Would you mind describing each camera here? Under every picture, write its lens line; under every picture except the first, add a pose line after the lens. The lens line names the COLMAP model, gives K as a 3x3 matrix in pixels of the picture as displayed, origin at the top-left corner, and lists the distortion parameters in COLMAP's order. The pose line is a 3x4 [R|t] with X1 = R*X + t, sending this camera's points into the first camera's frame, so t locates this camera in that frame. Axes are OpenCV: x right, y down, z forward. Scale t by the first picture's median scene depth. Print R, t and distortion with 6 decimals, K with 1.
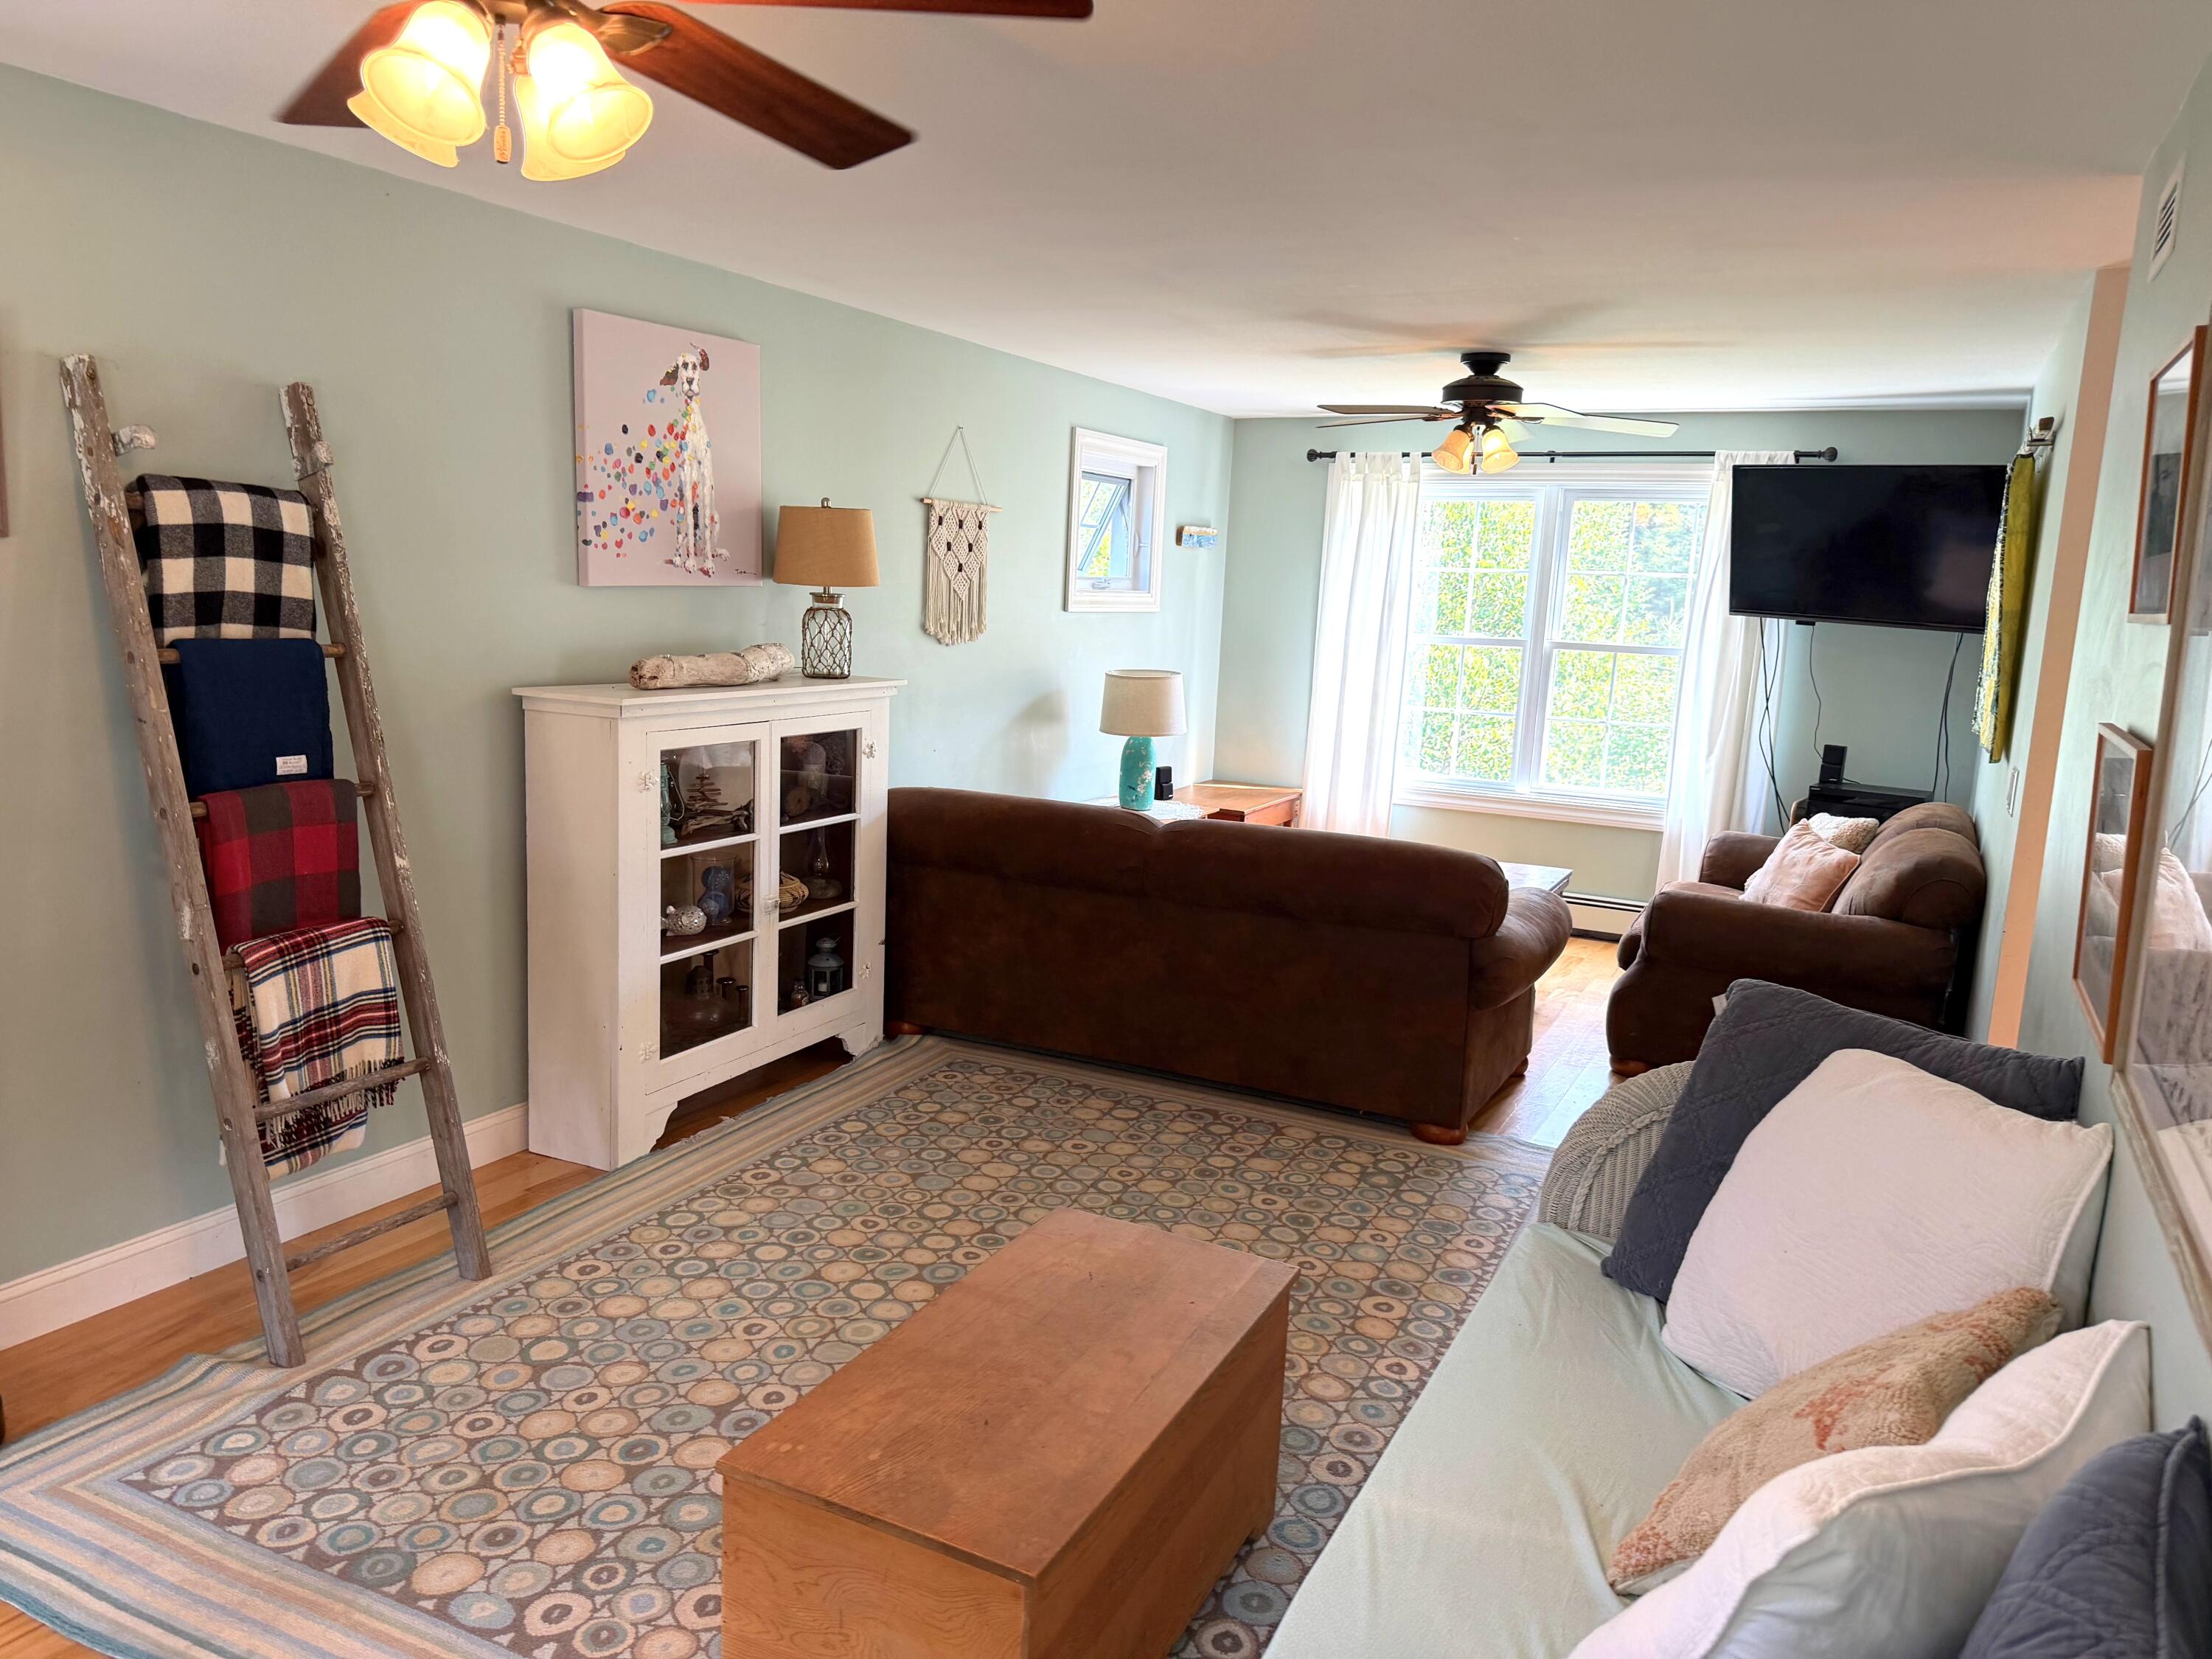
lens RADIAL K [[1560.0, 0, 1094.0], [0, 1560.0, 821.0], [0, 0, 1]] dist [0.160223, -0.260906]
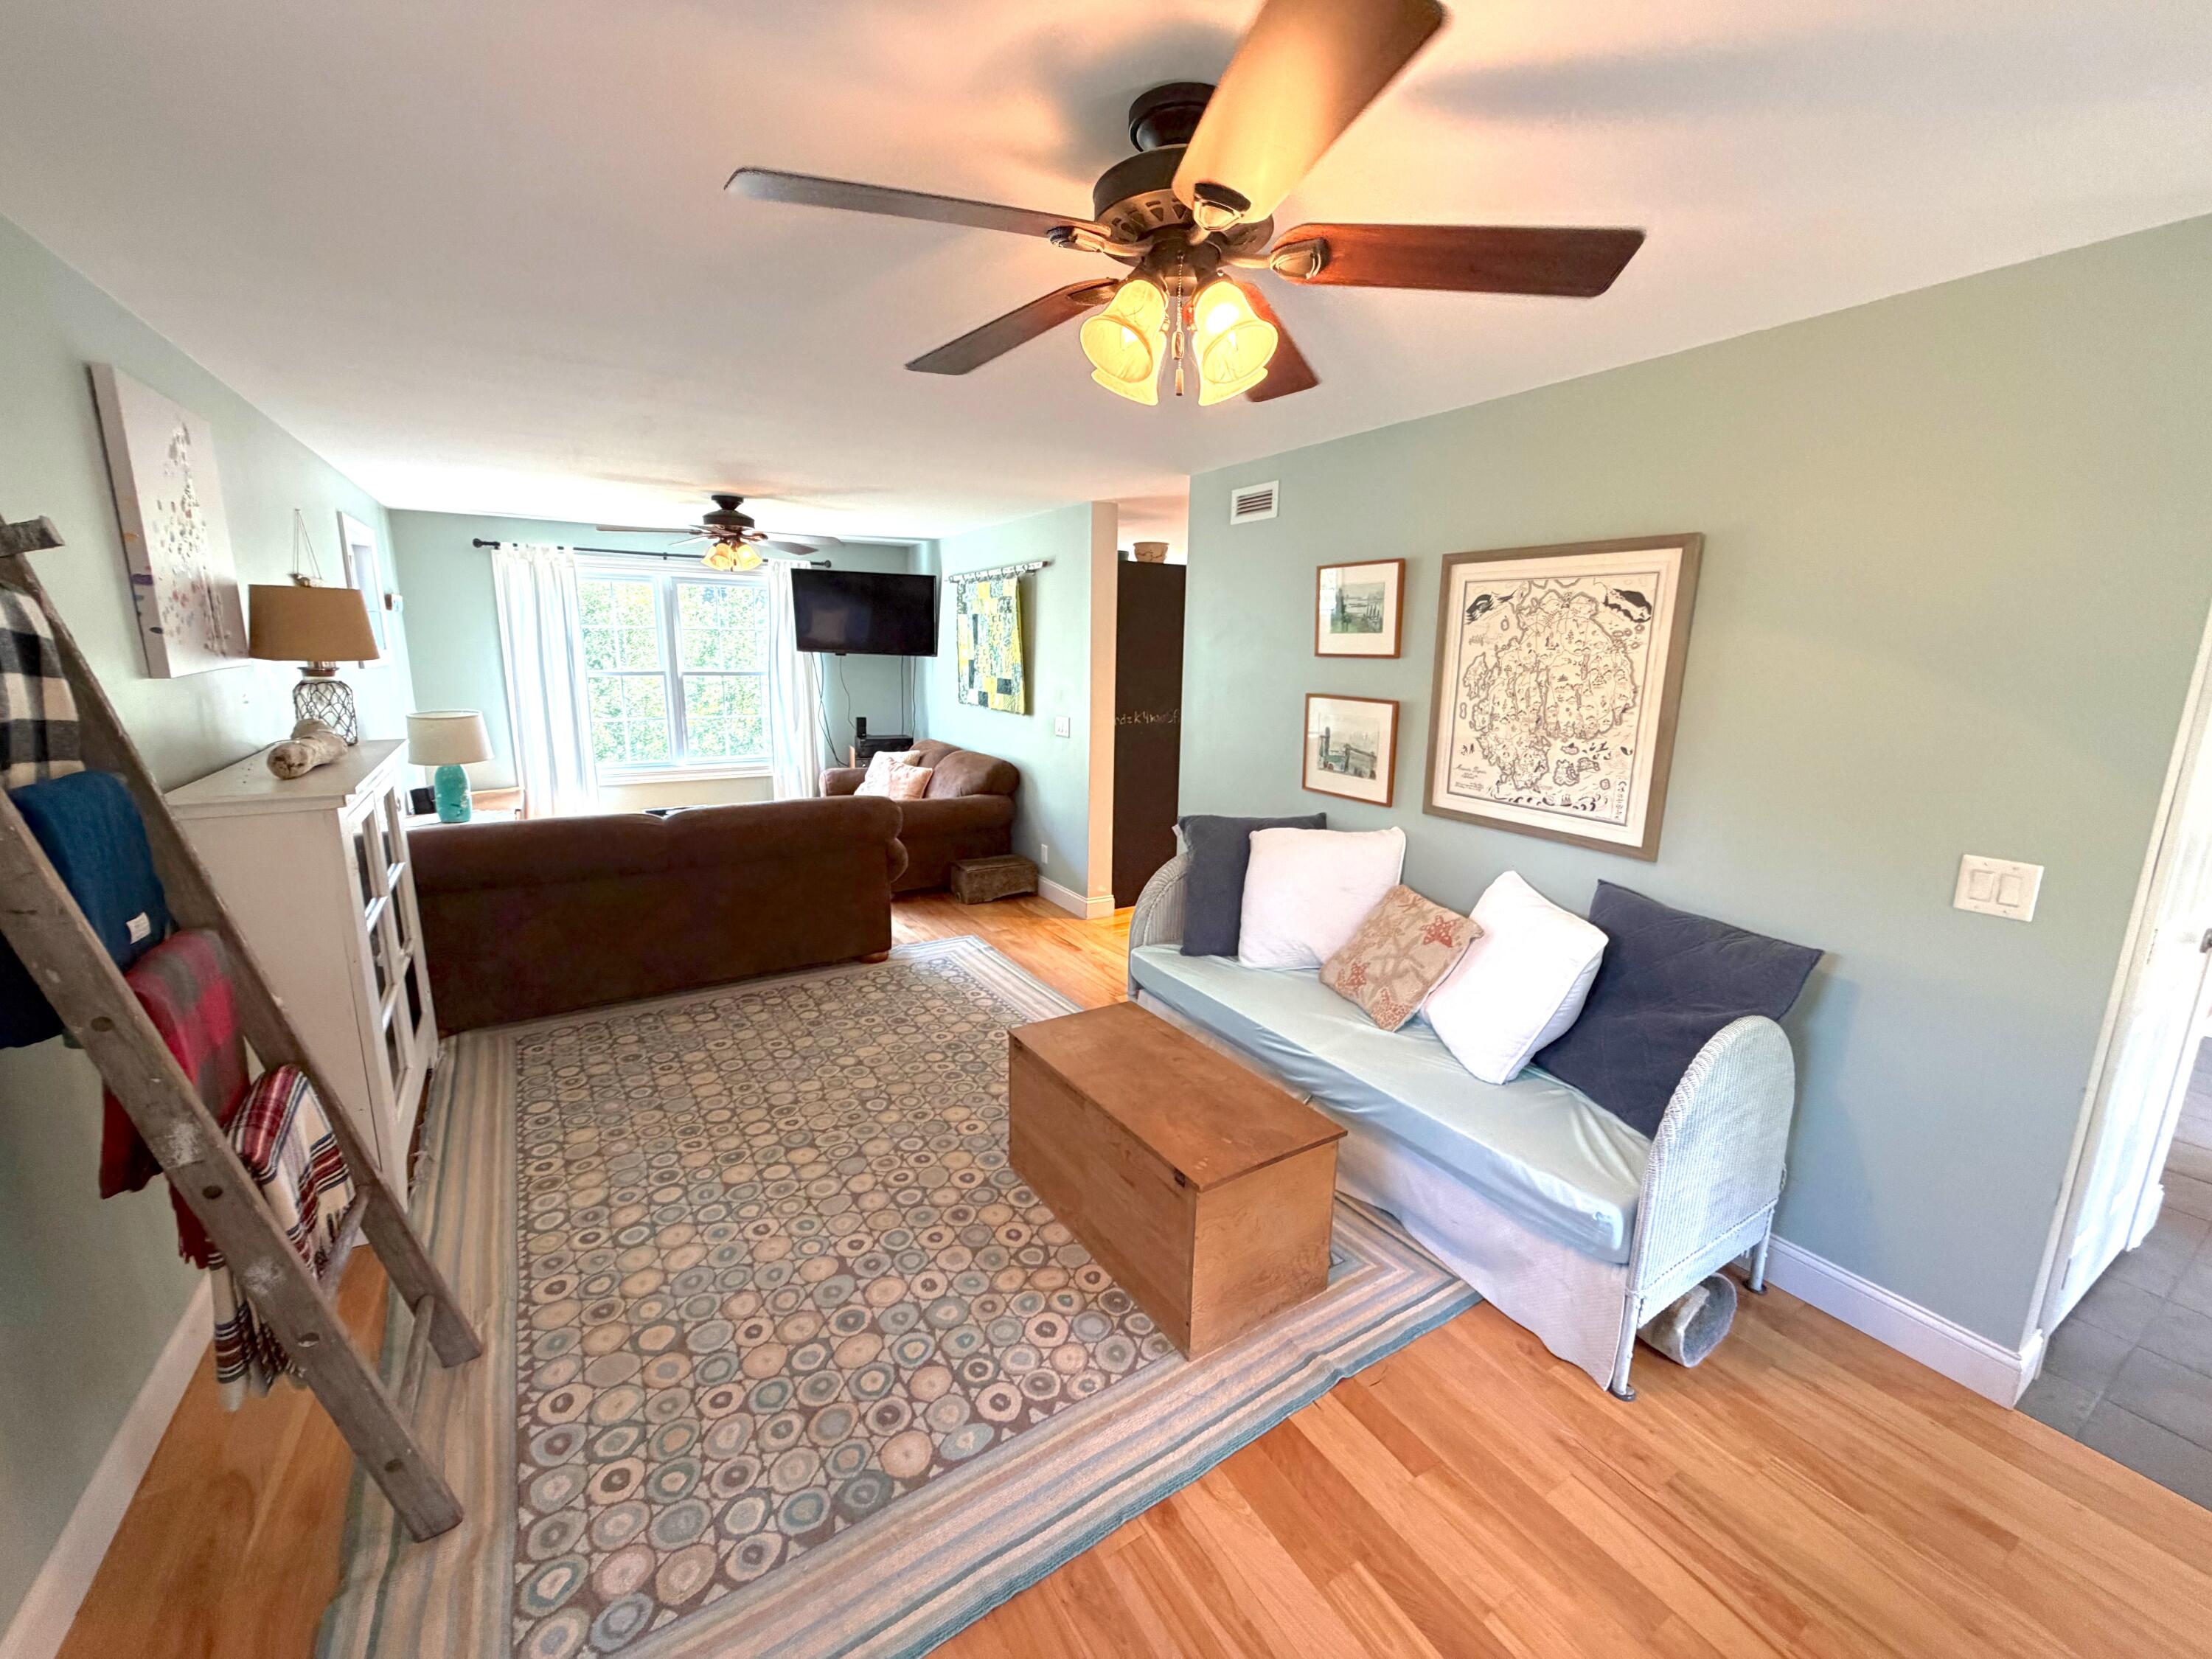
lens RADIAL K [[881.2, 0, 1106.0], [0, 881.2, 829.5], [0, 0, 1]] dist [-0.000654, 0.000011]
pose [[0.511501, -0.208317, 0.833649, -0.513906], [0.138805, 0.977458, 0.159087, -0.072554], [-0.847998, 0.034342, 0.528886, 0.295148]]
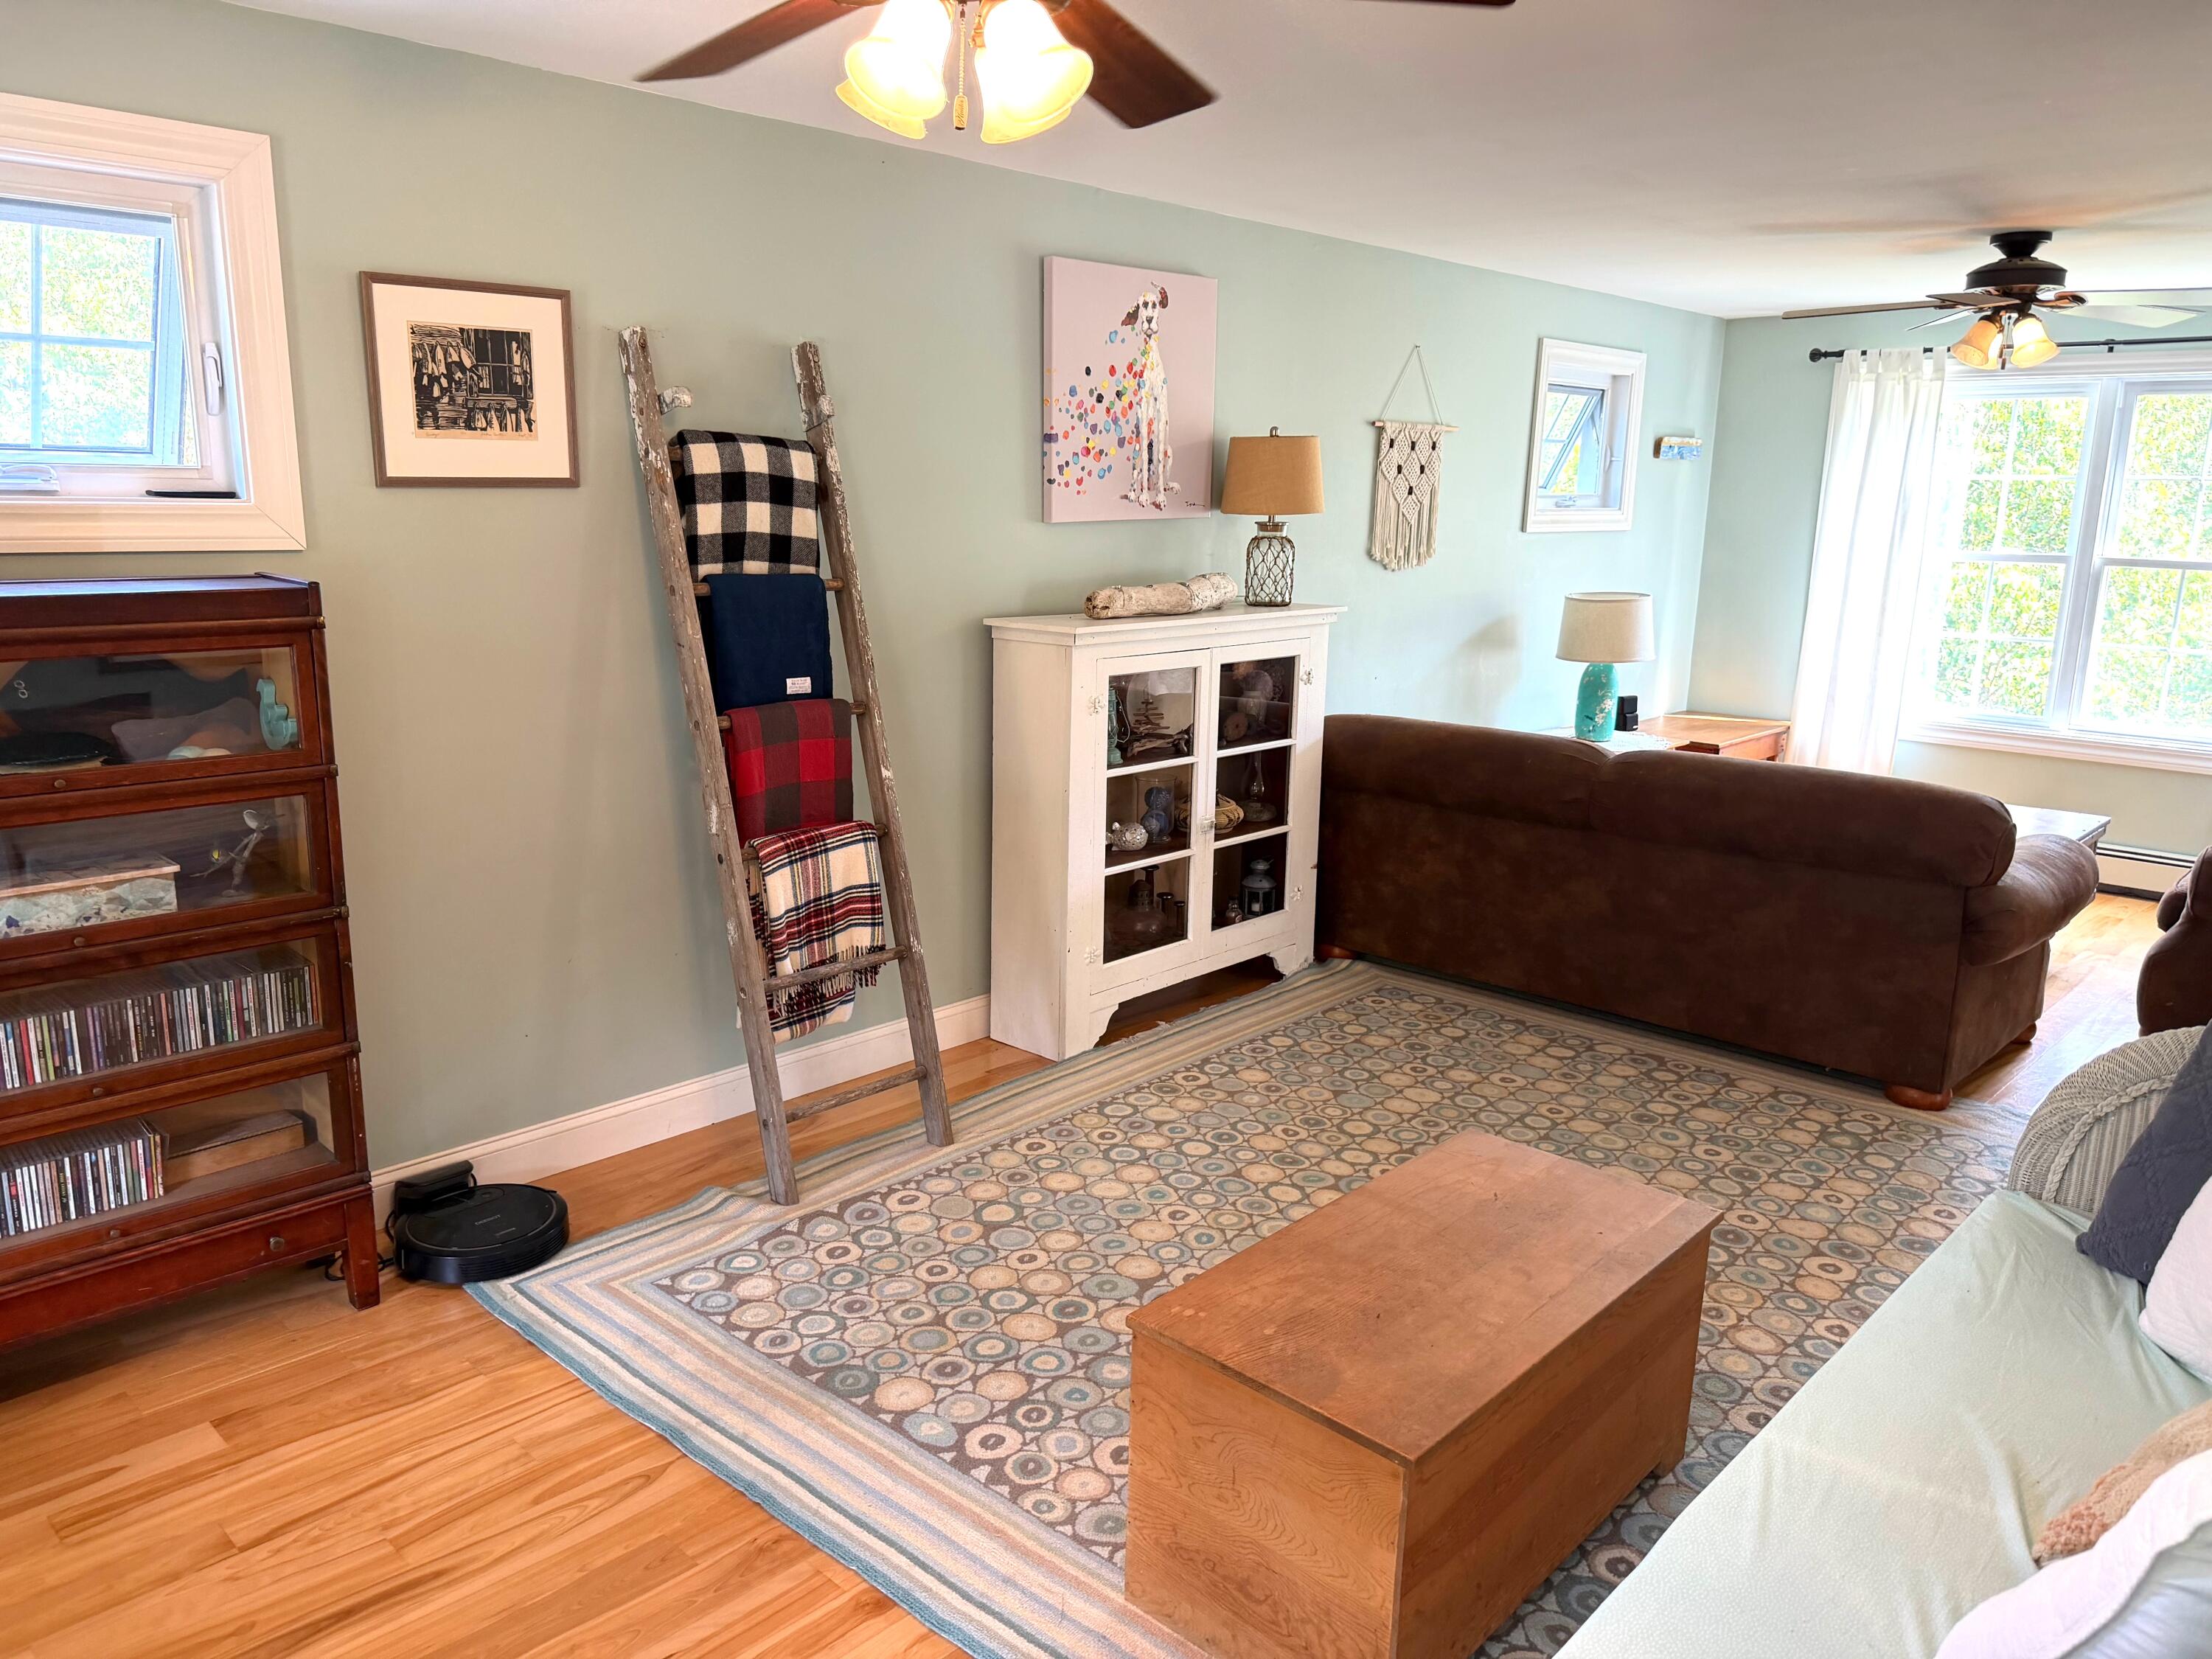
lens RADIAL K [[1560.0, 0, 1094.0], [0, 1560.0, 821.0], [0, 0, 1]] dist [0.160223, -0.260906]
pose [[0.957885, 0.032208, -0.285340, 0.021905], [-0.020067, 0.998769, 0.045370, 0.005955], [0.286450, -0.037733, 0.957352, -0.019331]]
